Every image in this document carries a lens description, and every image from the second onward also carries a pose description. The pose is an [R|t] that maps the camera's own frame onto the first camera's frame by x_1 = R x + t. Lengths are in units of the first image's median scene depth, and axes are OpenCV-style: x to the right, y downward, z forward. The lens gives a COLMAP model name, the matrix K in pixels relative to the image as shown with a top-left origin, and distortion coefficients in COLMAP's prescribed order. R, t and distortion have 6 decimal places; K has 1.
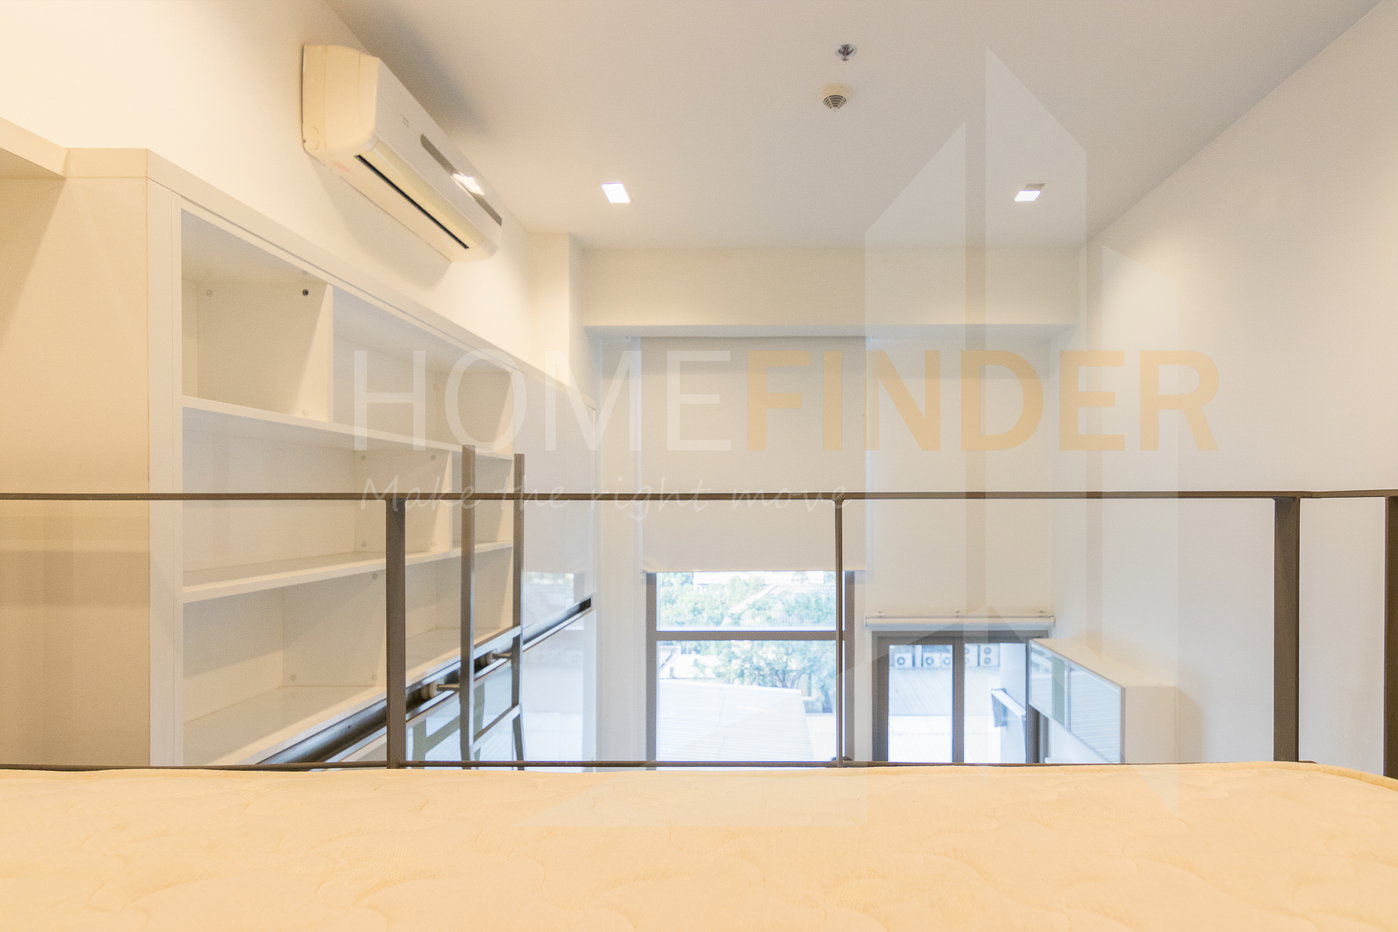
lens RADIAL K [[730.5, 0, 705.0], [0, 730.5, 505.9], [0, 0, 1]] dist [-0.004341, -0.000637]
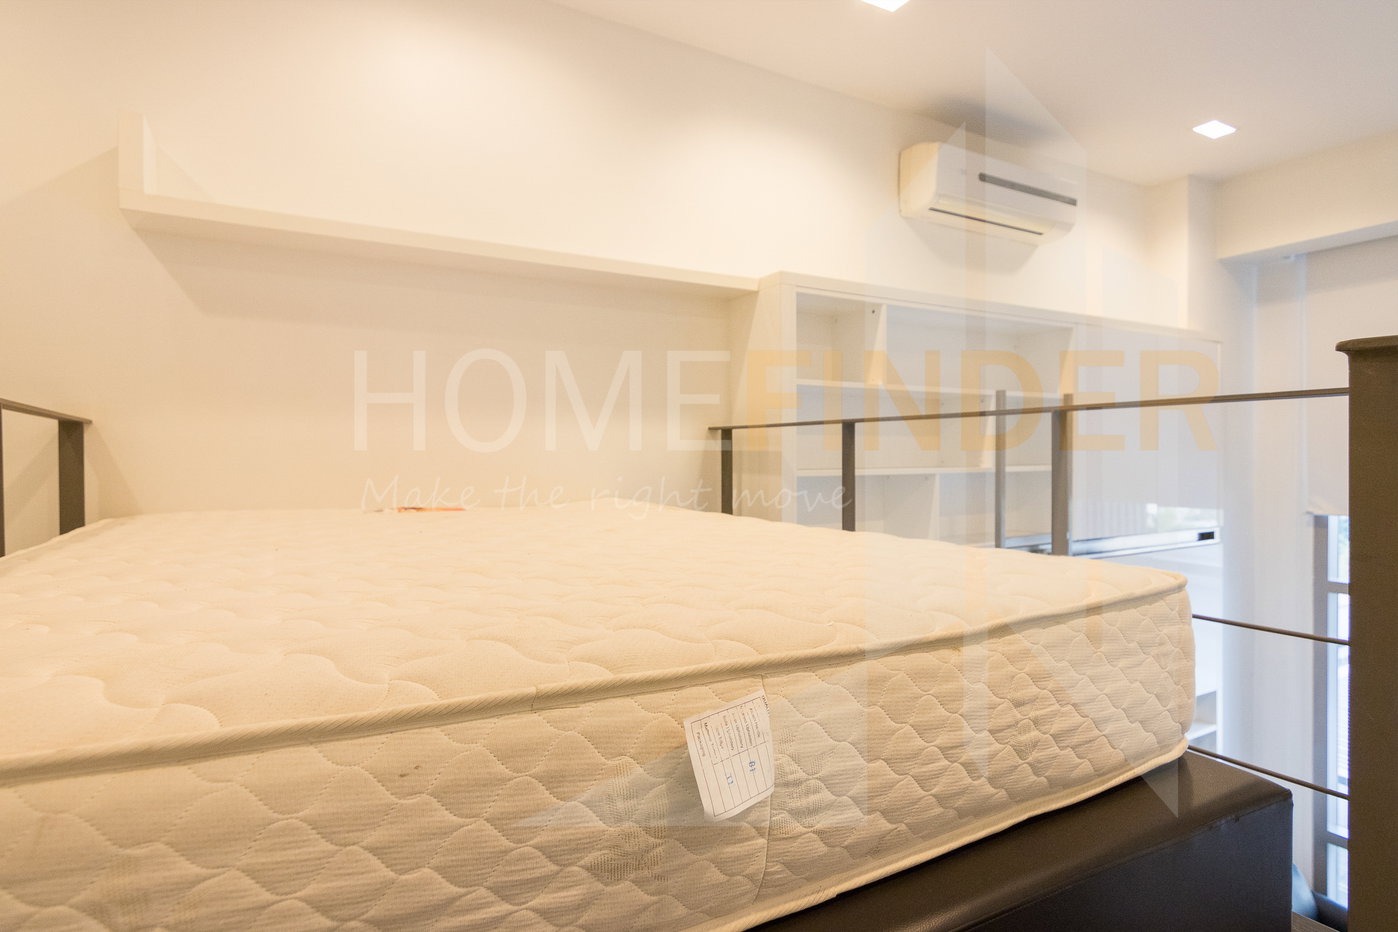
lens RADIAL K [[730.5, 0, 699.5], [0, 730.5, 462.2], [0, 0, 1]] dist [-0.004341, -0.000637]
pose [[0.510318, 0.005918, -0.859966, 0.611397], [-0.003652, 0.999982, 0.004715, 0.052109], [0.859978, 0.000734, 0.510330, -0.211627]]
